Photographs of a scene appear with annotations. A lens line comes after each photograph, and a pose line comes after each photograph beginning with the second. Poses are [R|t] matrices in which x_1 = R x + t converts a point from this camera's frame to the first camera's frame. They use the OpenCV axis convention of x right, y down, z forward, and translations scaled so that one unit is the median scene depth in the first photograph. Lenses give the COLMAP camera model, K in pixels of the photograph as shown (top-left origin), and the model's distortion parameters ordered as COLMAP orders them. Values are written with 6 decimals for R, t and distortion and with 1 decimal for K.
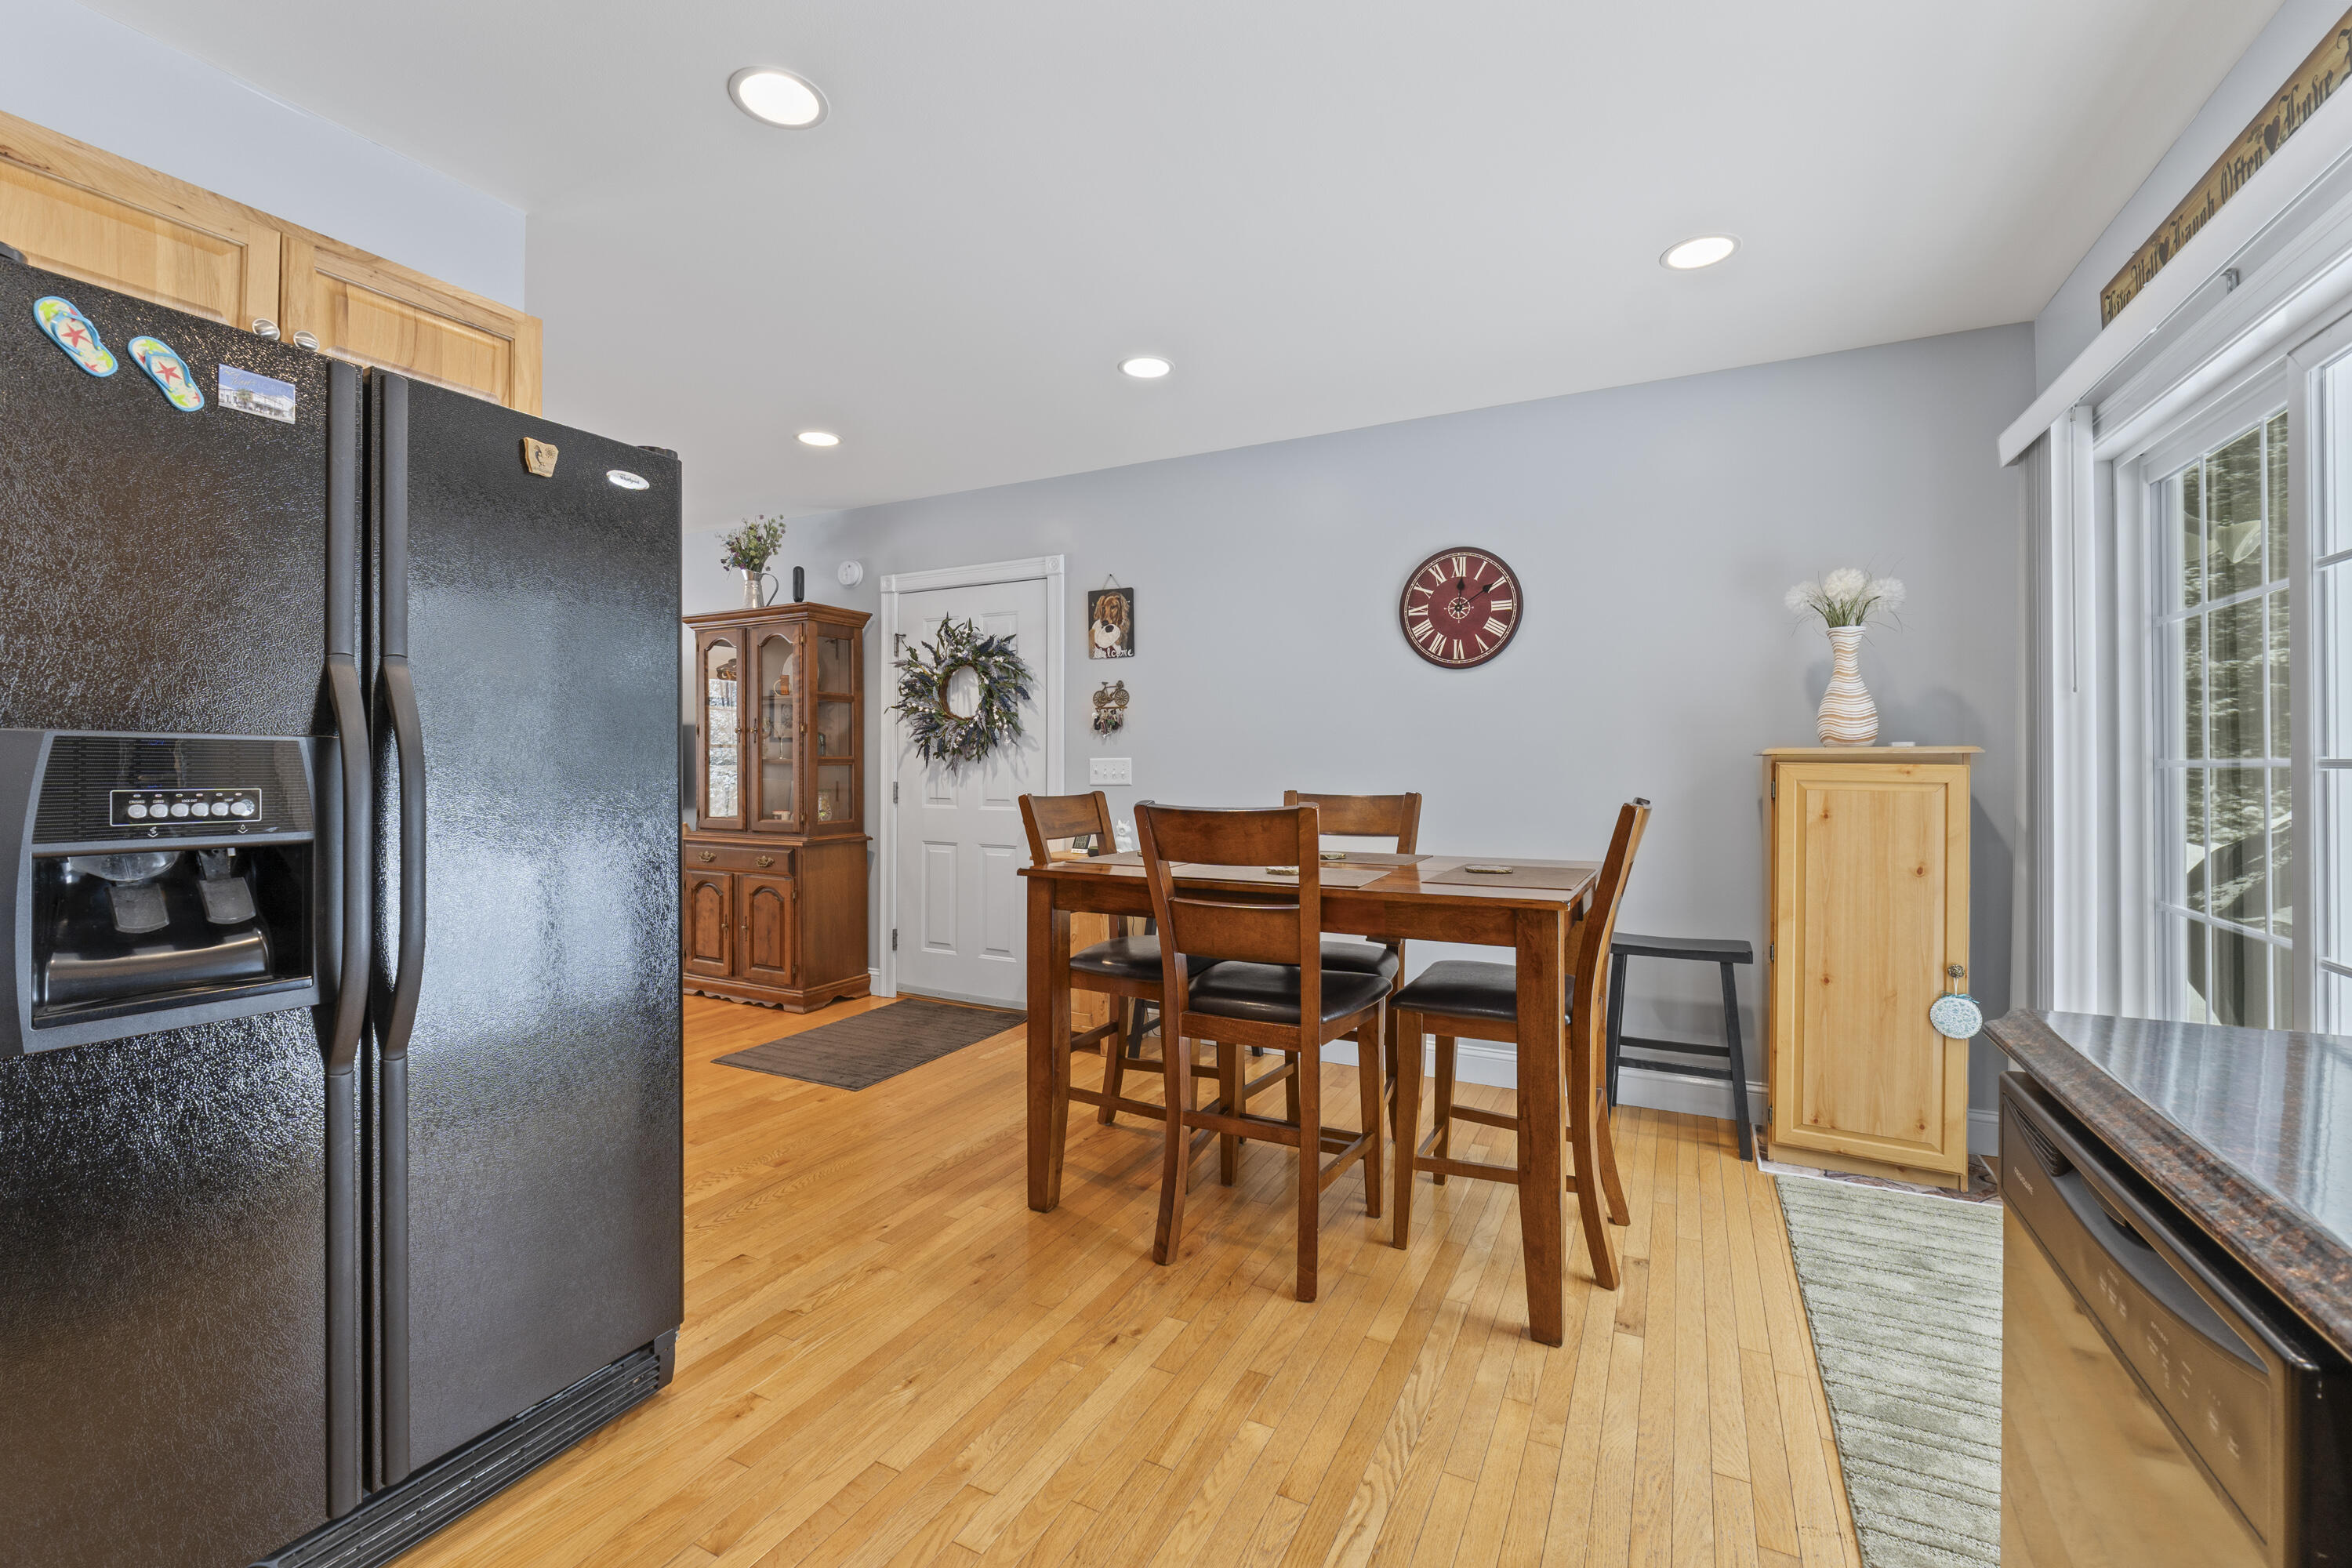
lens RADIAL K [[984.7, 0, 1160.6], [0, 984.7, 766.3], [0, 0, 1]] dist [-0.009366, 0.000001]
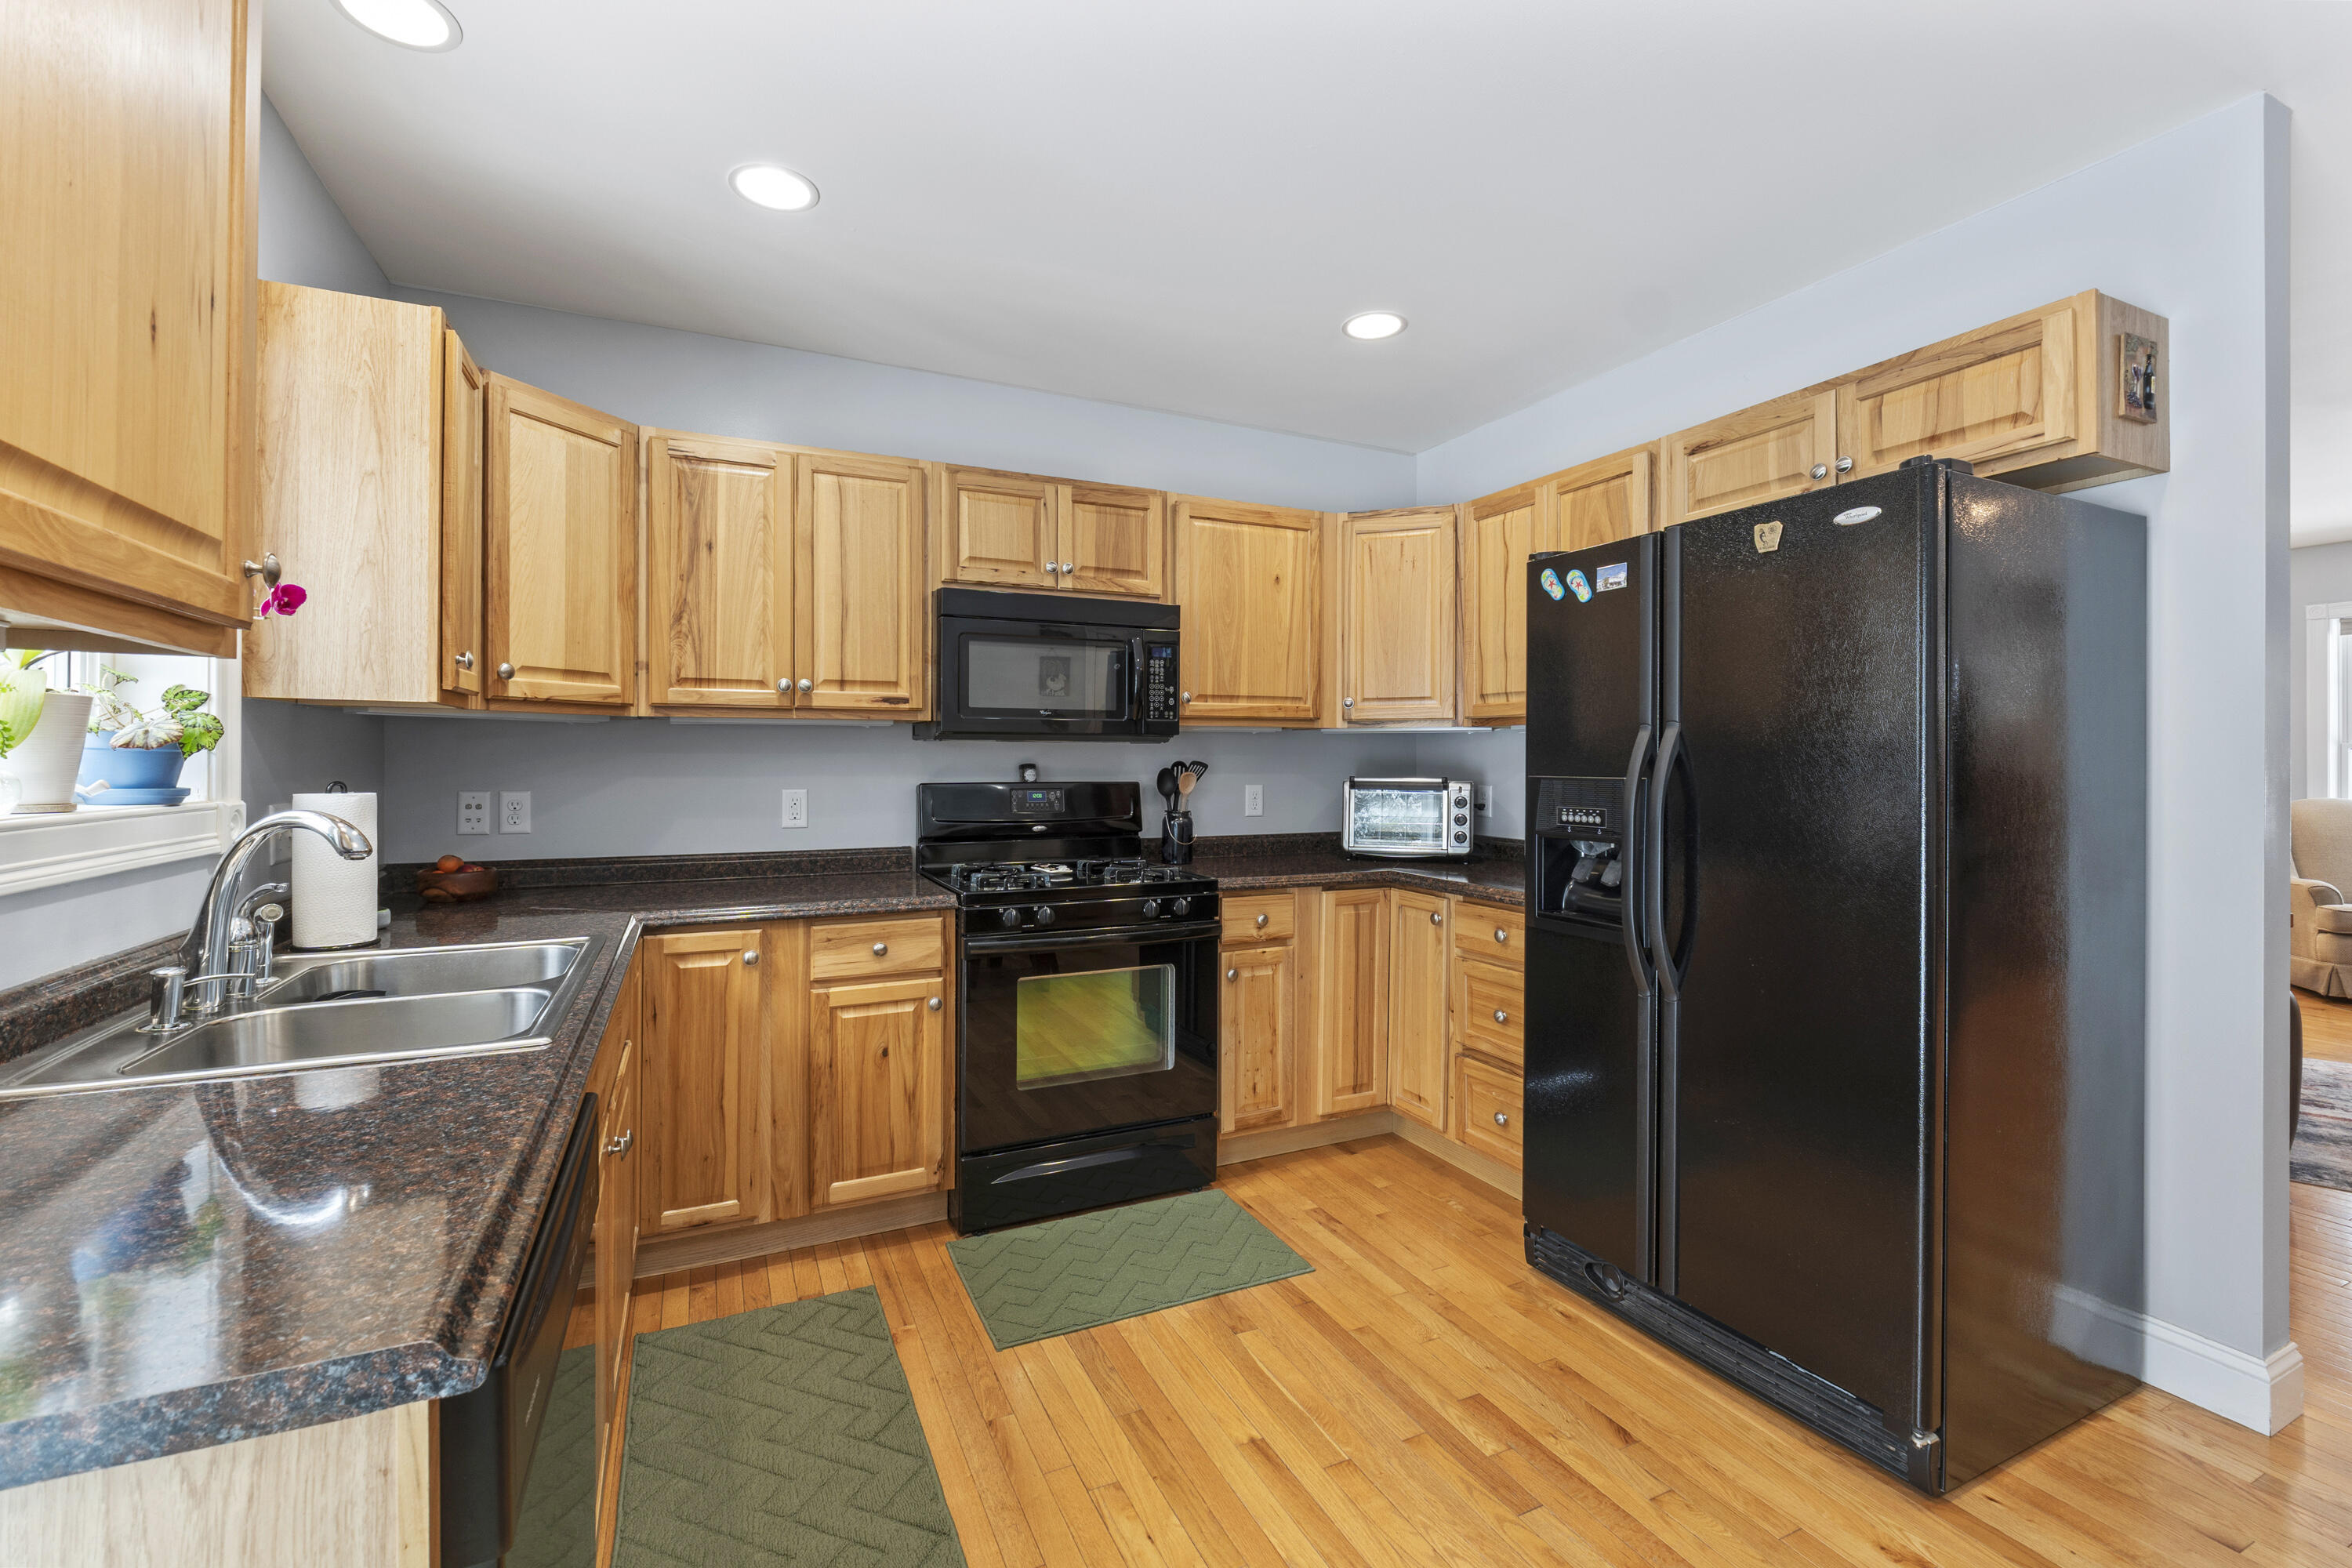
lens RADIAL K [[990.3, 0, 1172.2], [0, 990.3, 761.2], [0, 0, 1]] dist [-0.006324, 0.000126]
pose [[-0.600785, -0.003048, -0.799405, 0.267413], [0.001585, 0.999986, -0.005004, -0.015789], [0.799409, -0.004274, -0.600772, 0.417202]]
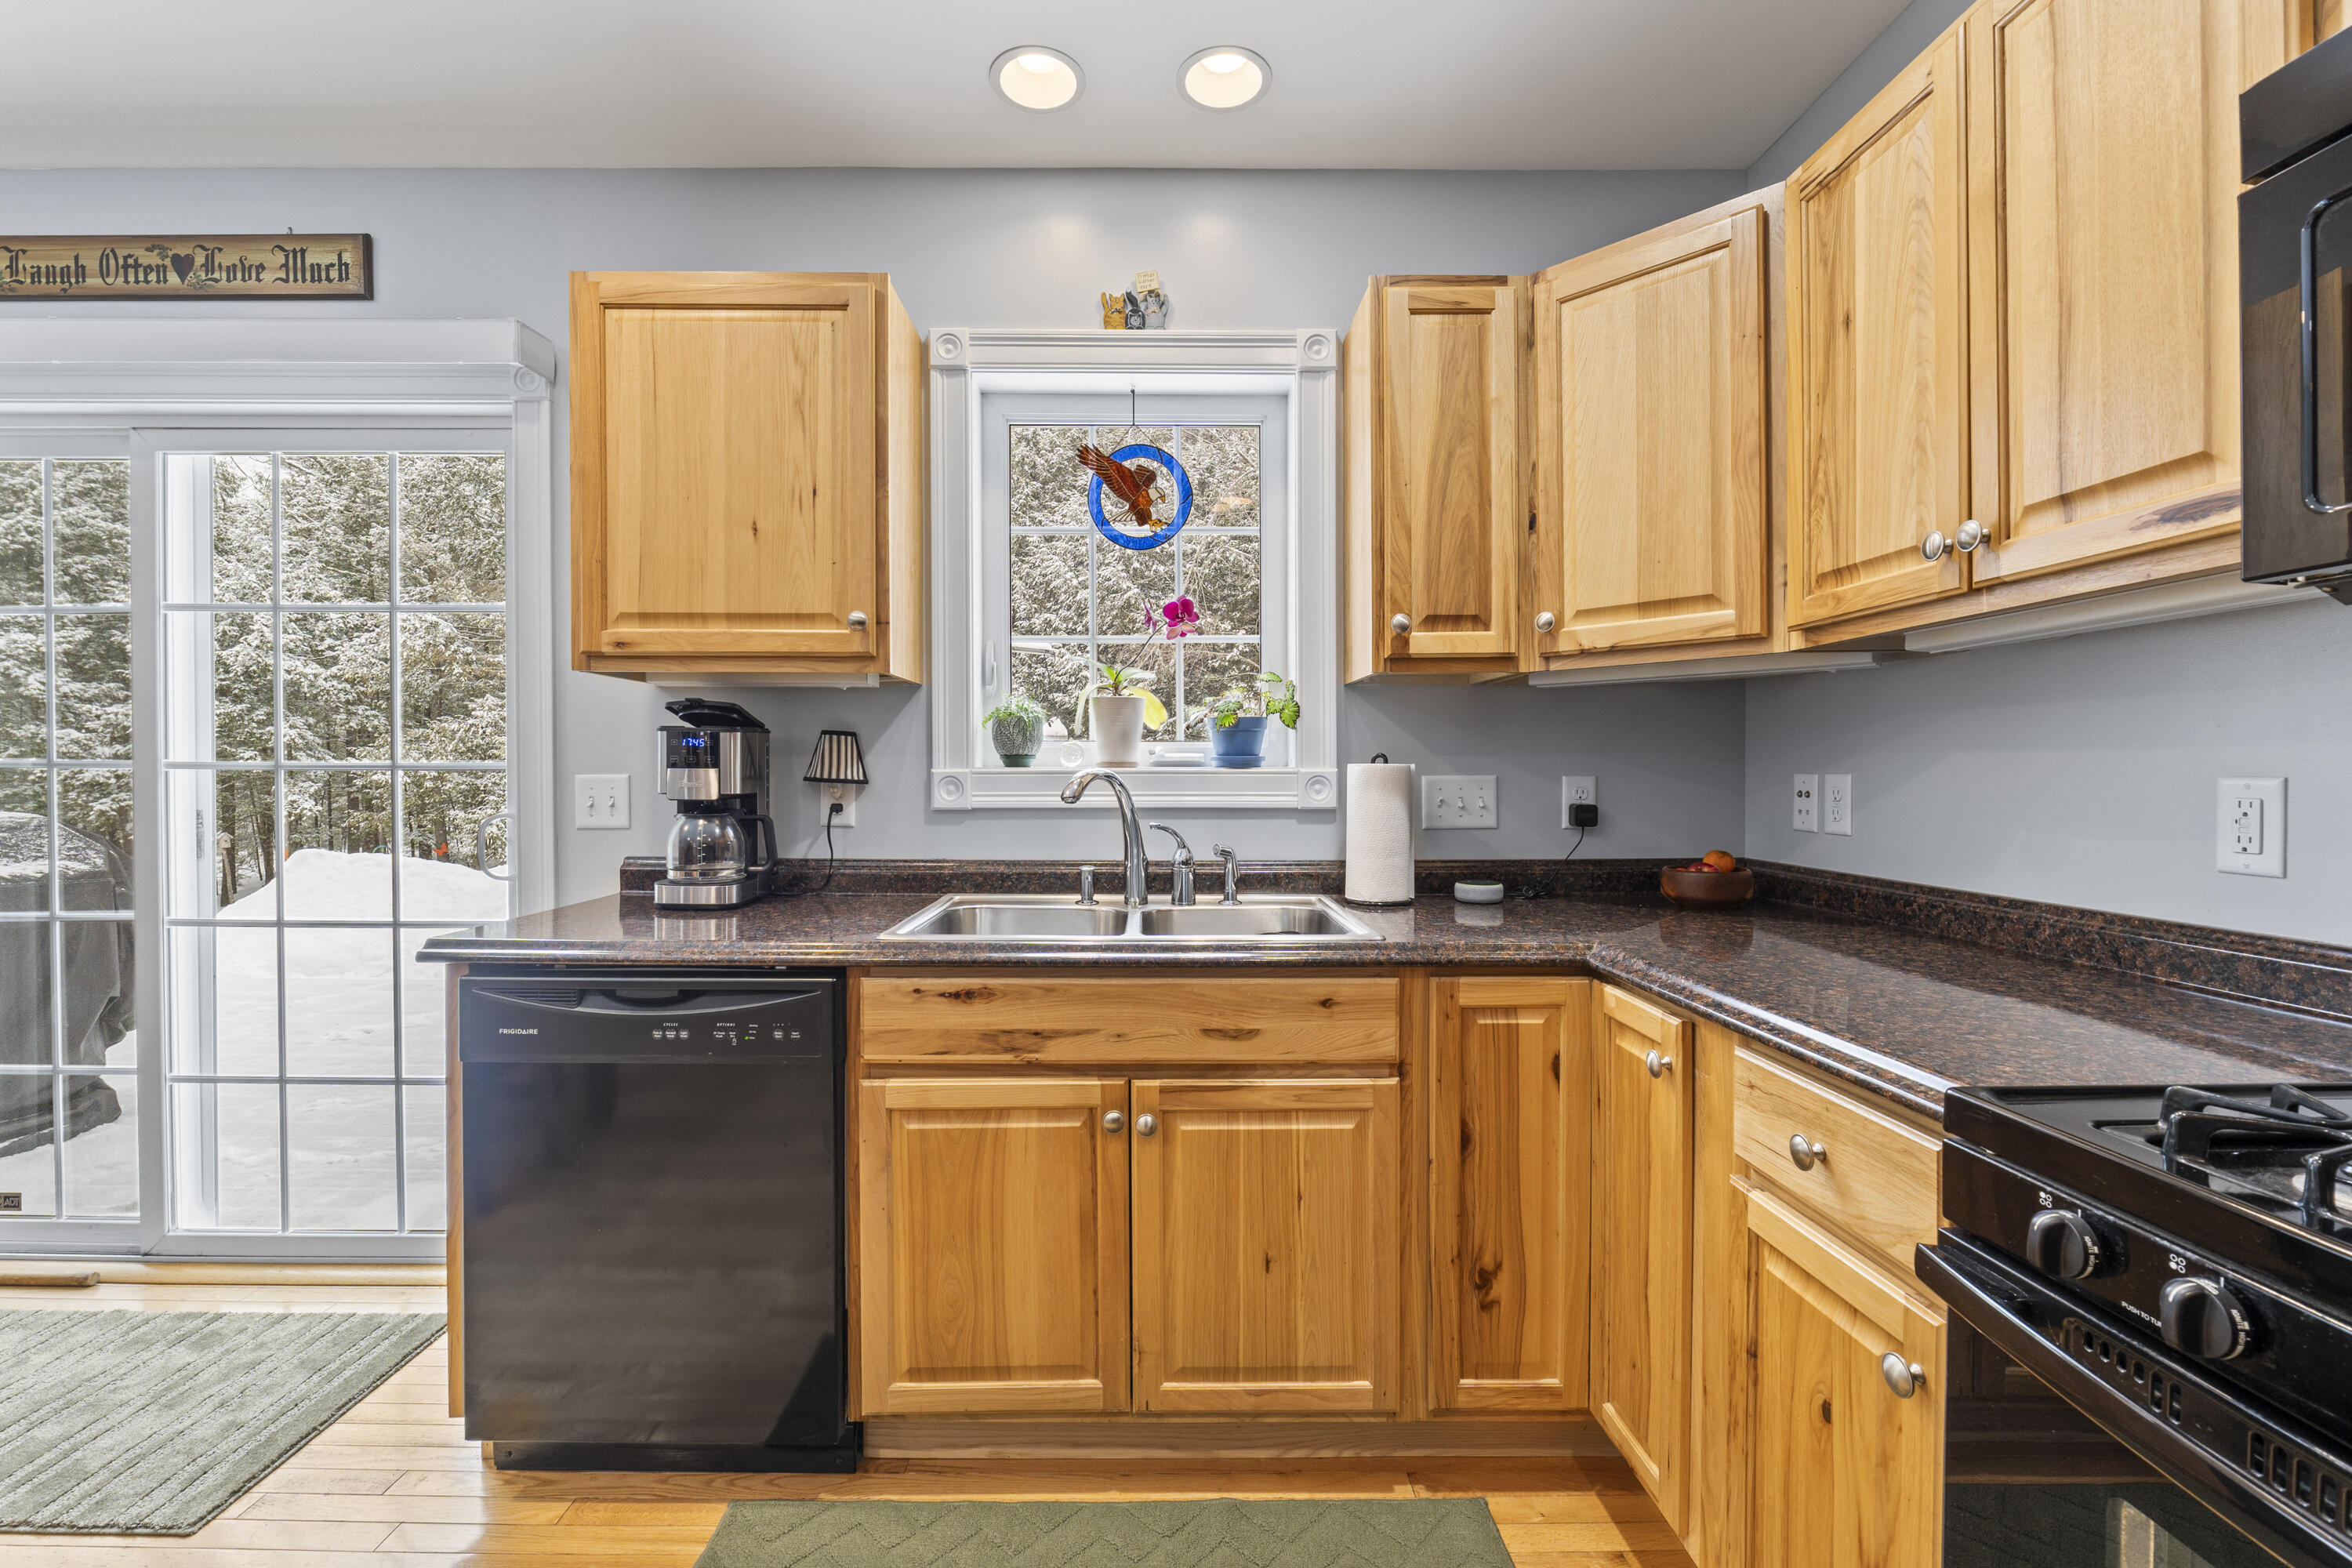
lens RADIAL K [[990.5, 0, 1160.2], [0, 990.5, 781.8], [0, 0, 1]] dist [-0.008718, -0.000016]
pose [[-0.468117, -0.011202, 0.883595, -0.223768], [-0.005773, 0.999937, 0.009618, 0.000040], [-0.883647, -0.000599, -0.468152, 0.185449]]
